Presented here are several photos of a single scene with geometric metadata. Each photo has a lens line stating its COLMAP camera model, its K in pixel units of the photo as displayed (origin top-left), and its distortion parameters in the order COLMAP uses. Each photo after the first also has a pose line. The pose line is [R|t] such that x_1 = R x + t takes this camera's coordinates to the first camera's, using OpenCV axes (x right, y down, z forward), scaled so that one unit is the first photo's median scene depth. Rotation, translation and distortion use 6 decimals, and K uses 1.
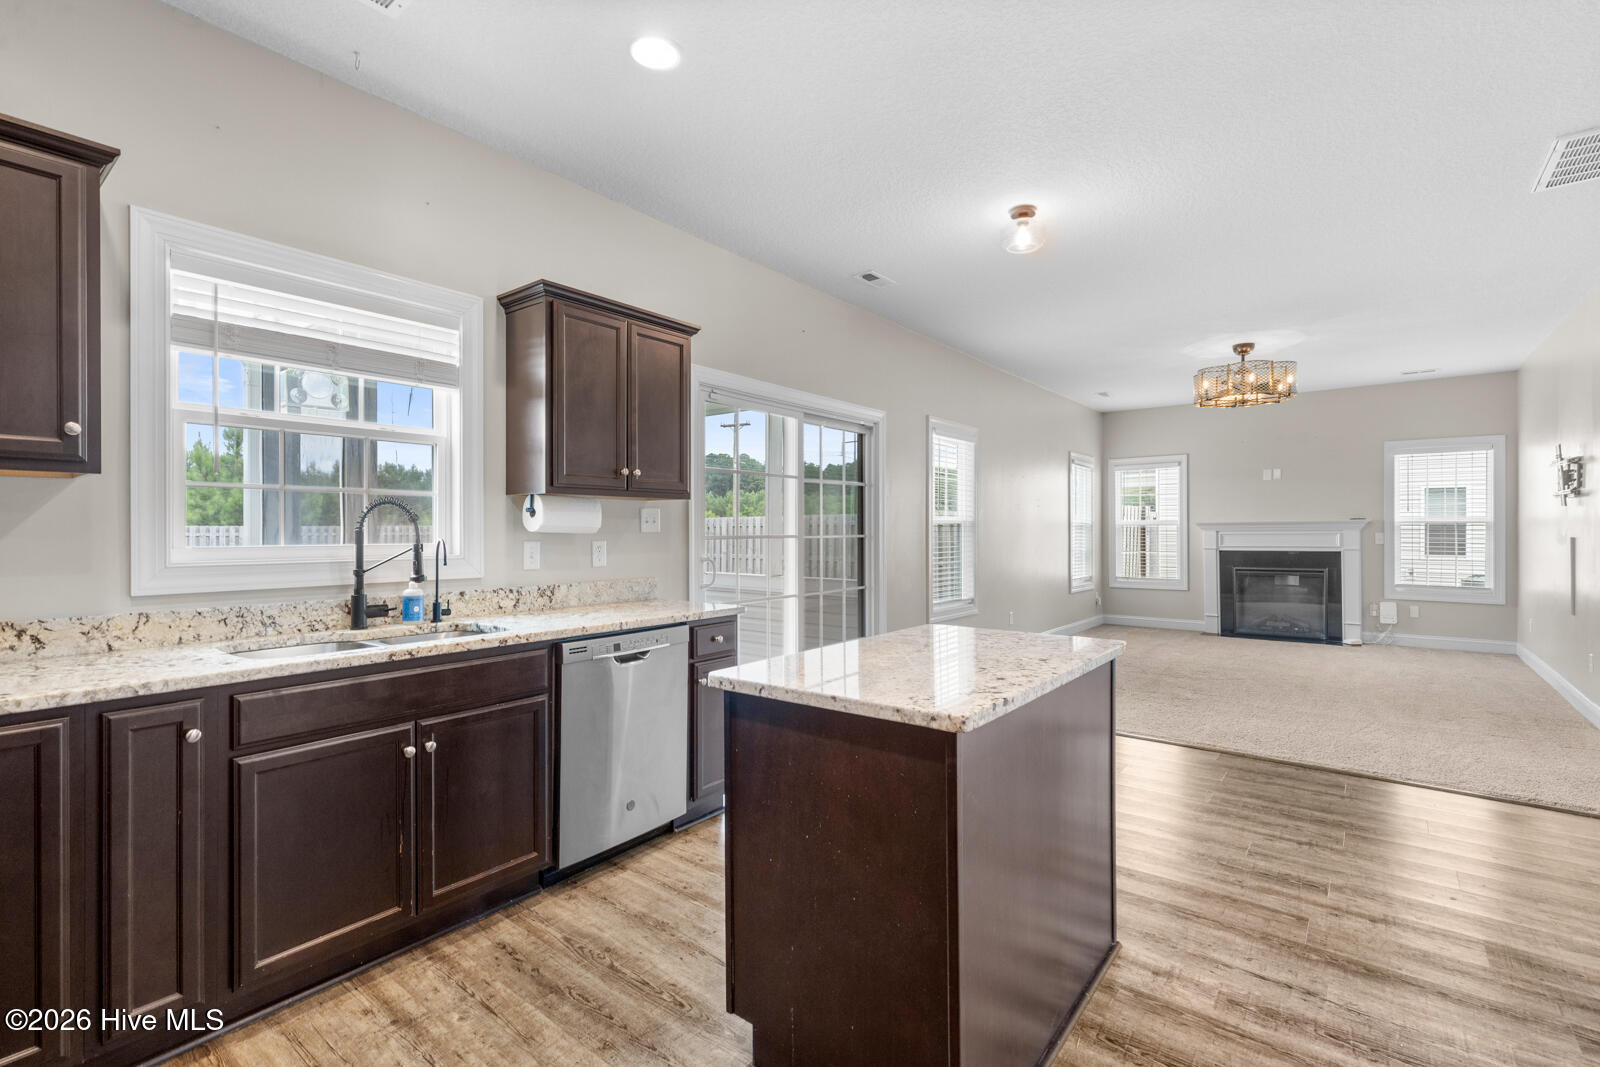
lens RADIAL K [[728.7, 0, 864.3], [0, 728.7, 535.4], [0, 0, 1]] dist [-0.000789, 0.000199]
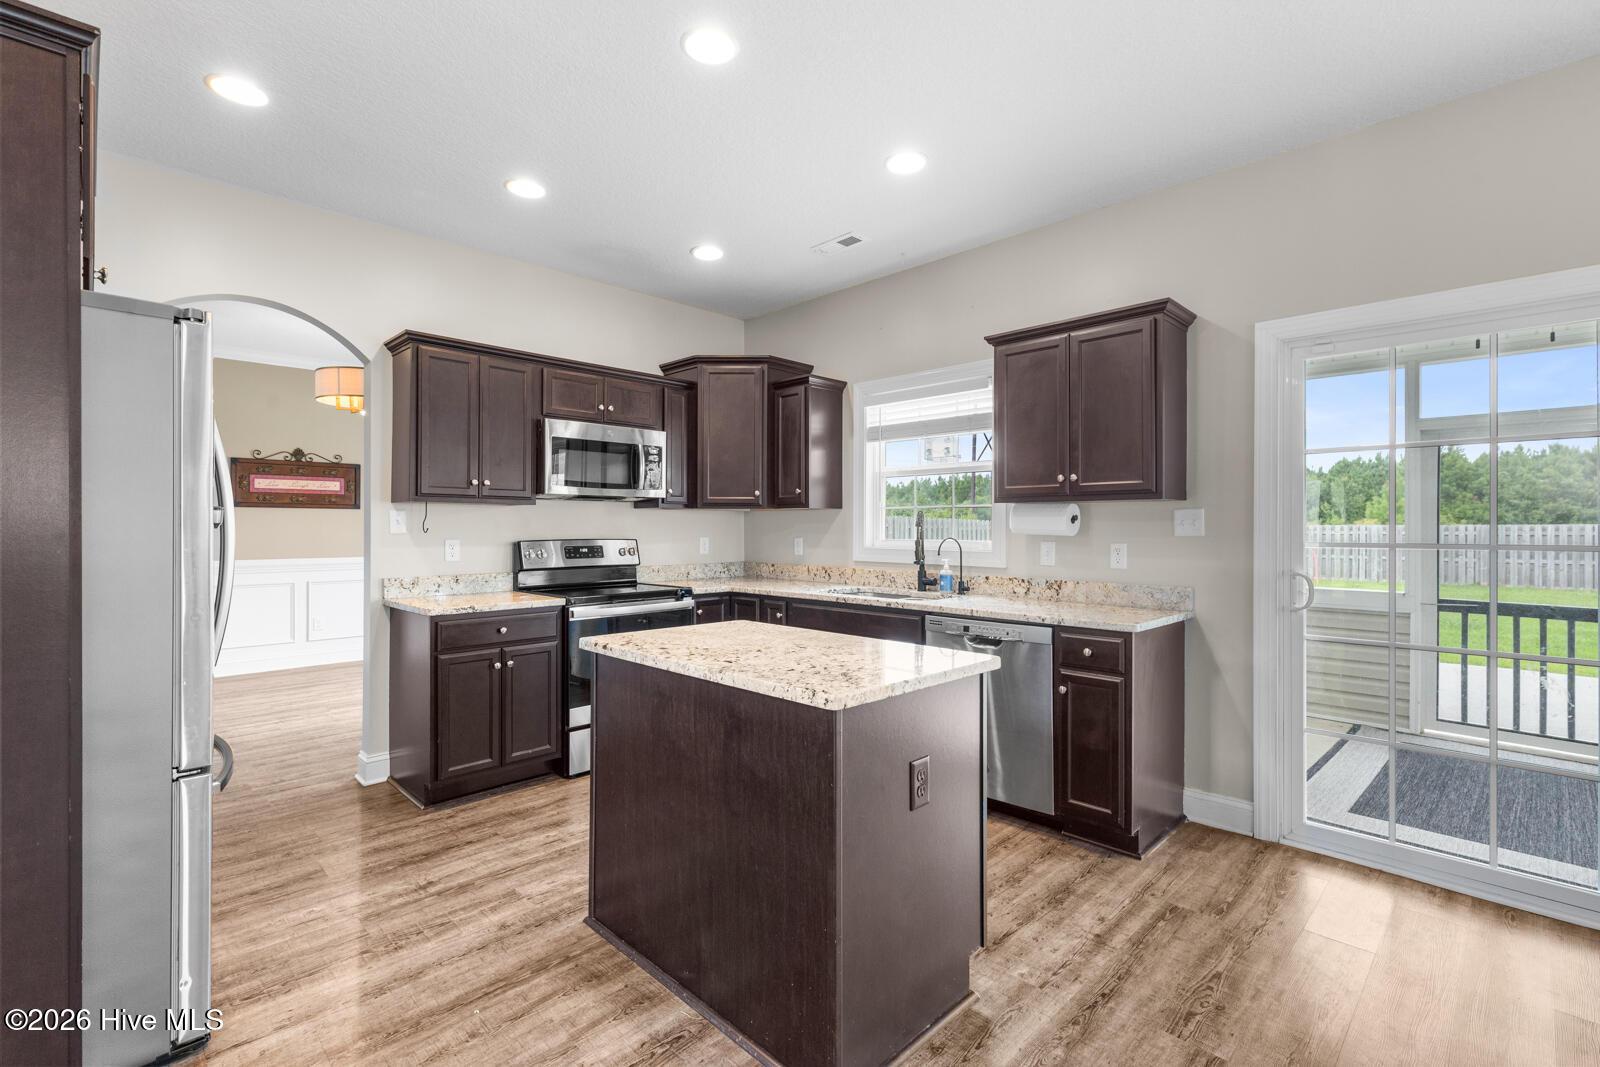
lens RADIAL K [[721.8, 0, 781.8], [0, 721.8, 528.5], [0, 0, 1]] dist [0.003801, 0.000110]
pose [[-0.190209, 0.002704, -0.981740, 0.813111], [-0.010625, 0.999932, 0.004813, -0.015140], [0.981686, 0.011347, -0.190168, 0.828379]]
